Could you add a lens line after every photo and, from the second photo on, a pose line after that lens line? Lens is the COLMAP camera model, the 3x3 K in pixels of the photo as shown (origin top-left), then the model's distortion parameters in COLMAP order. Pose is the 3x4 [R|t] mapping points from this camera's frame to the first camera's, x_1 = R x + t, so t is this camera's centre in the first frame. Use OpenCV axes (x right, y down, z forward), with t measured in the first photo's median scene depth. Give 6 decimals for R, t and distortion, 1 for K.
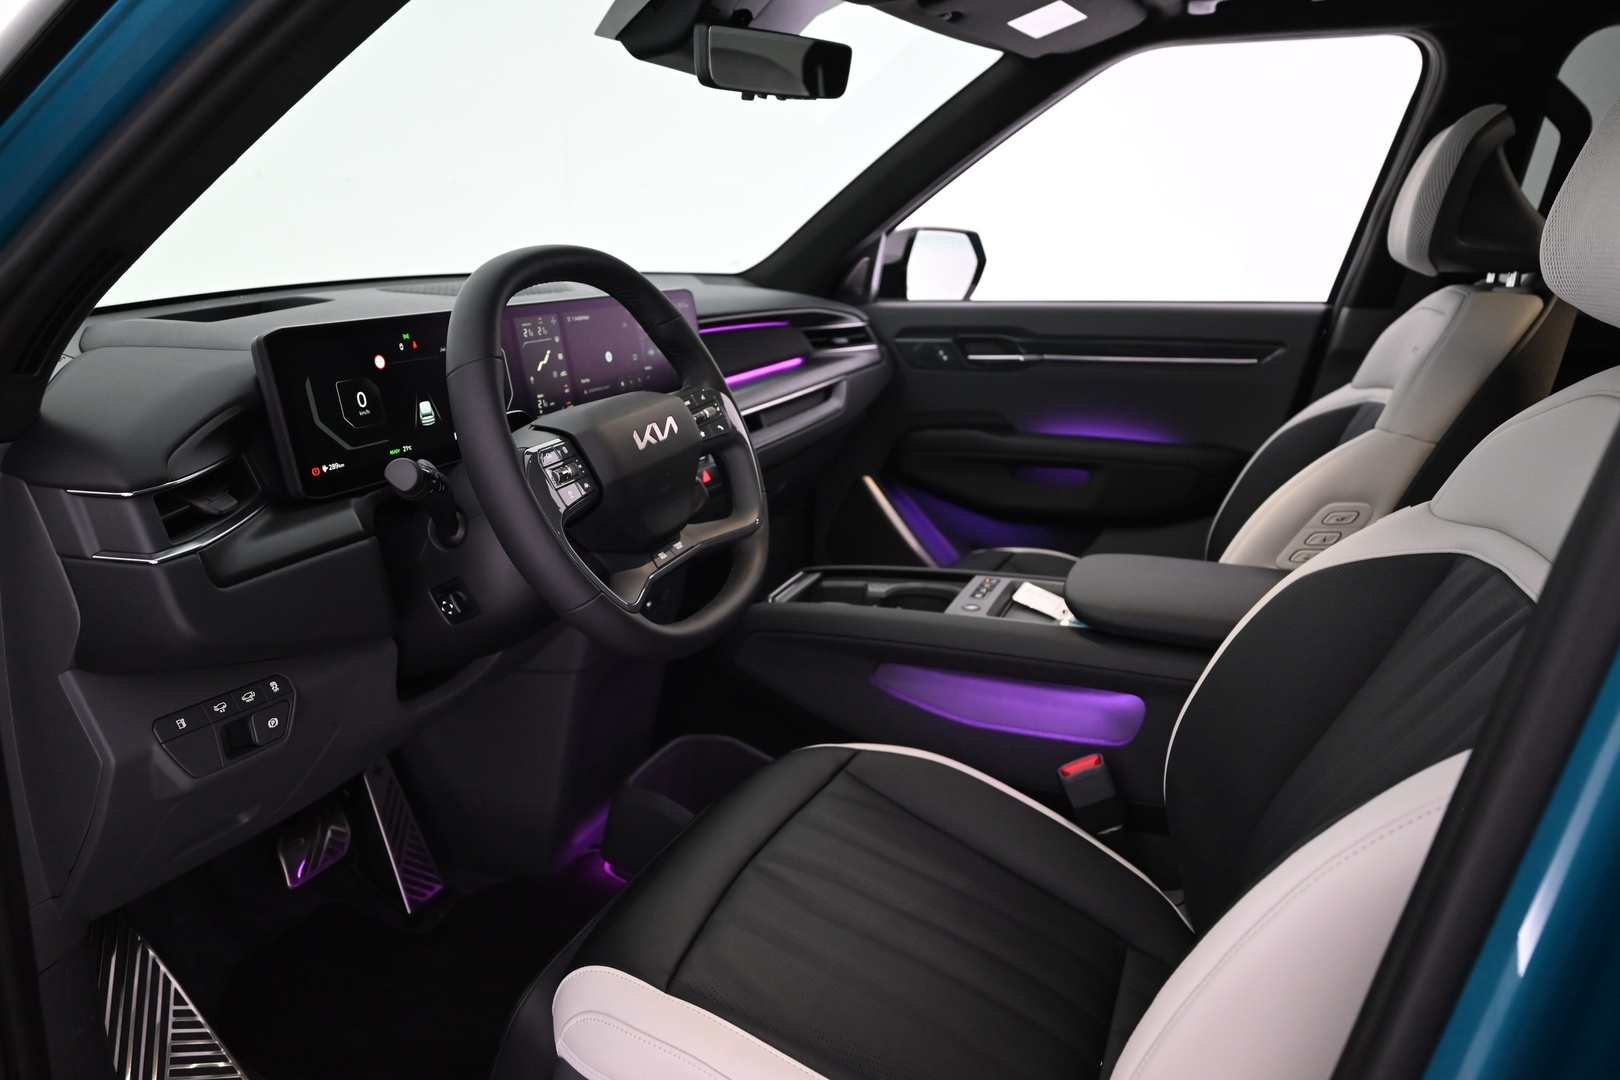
lens RADIAL K [[1137.7, 0, 810.0], [0, 1137.7, 540.0], [0, 0, 1]] dist [0.052923, -0.096869]
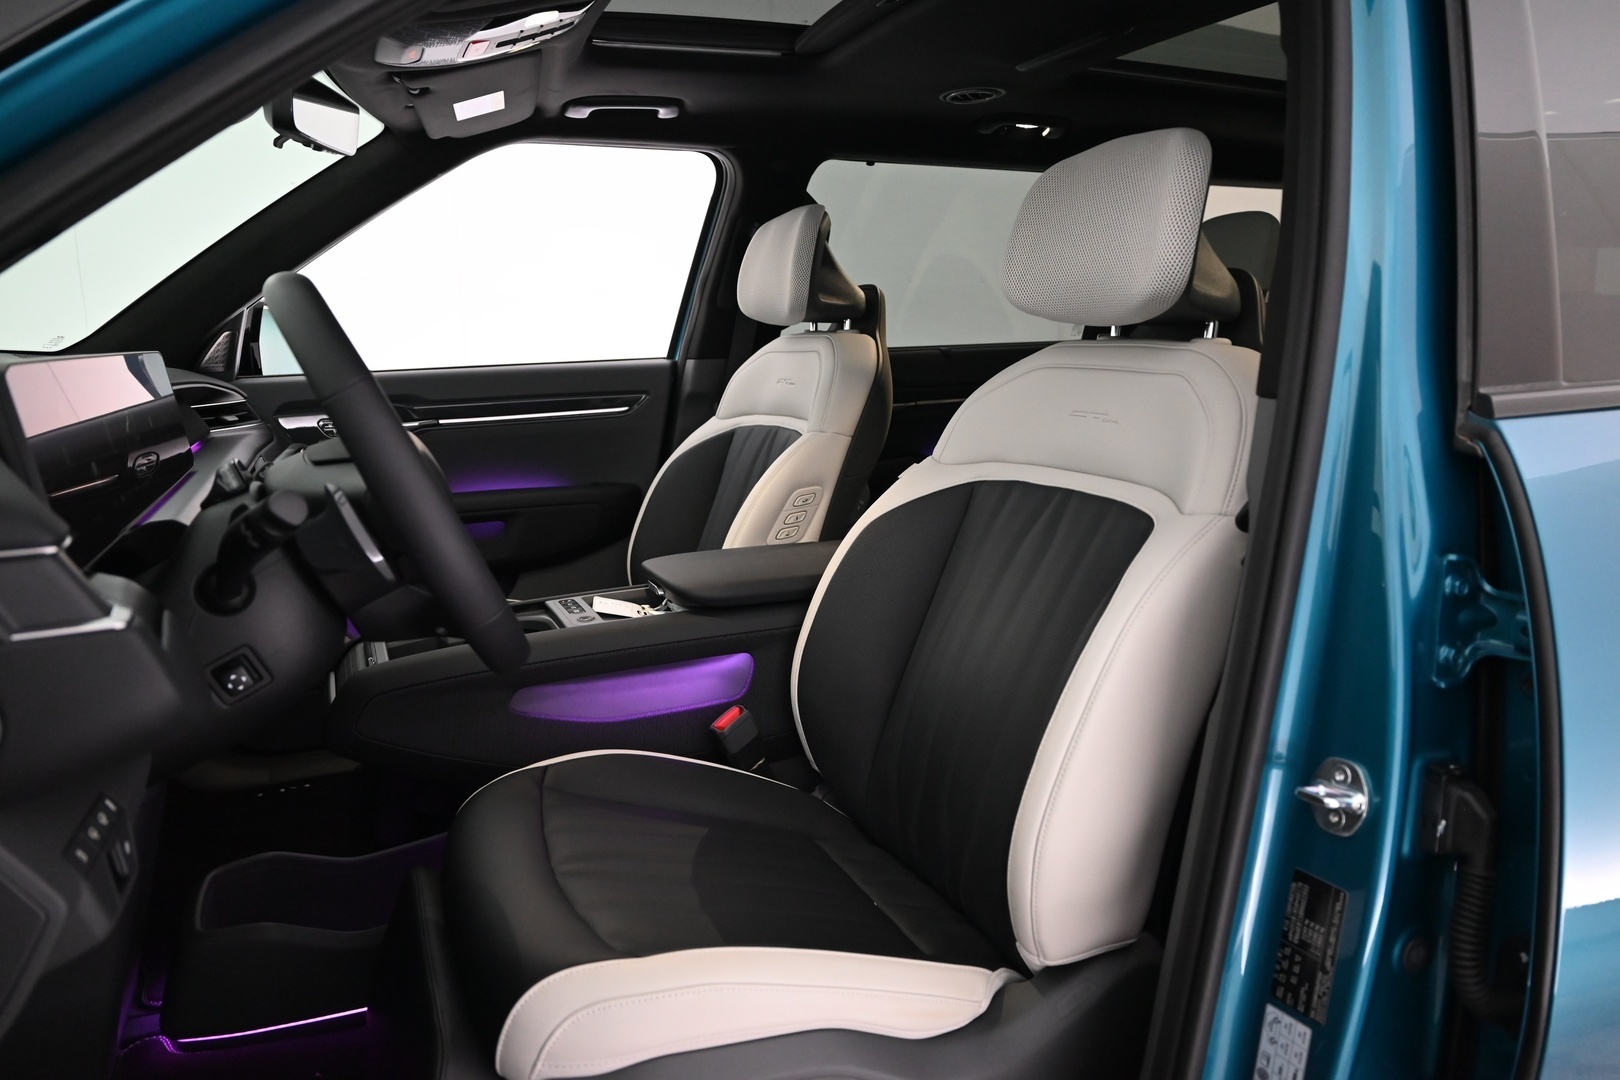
lens RADIAL K [[1137.7, 0, 810.0], [0, 1137.7, 540.0], [0, 0, 1]] dist [0.052923, -0.096869]
pose [[0.709251, -0.143882, 0.690116, -0.354939], [0.205964, 0.978530, -0.007661, 0.029741], [-0.674197, 0.147573, 0.723658, 0.037069]]
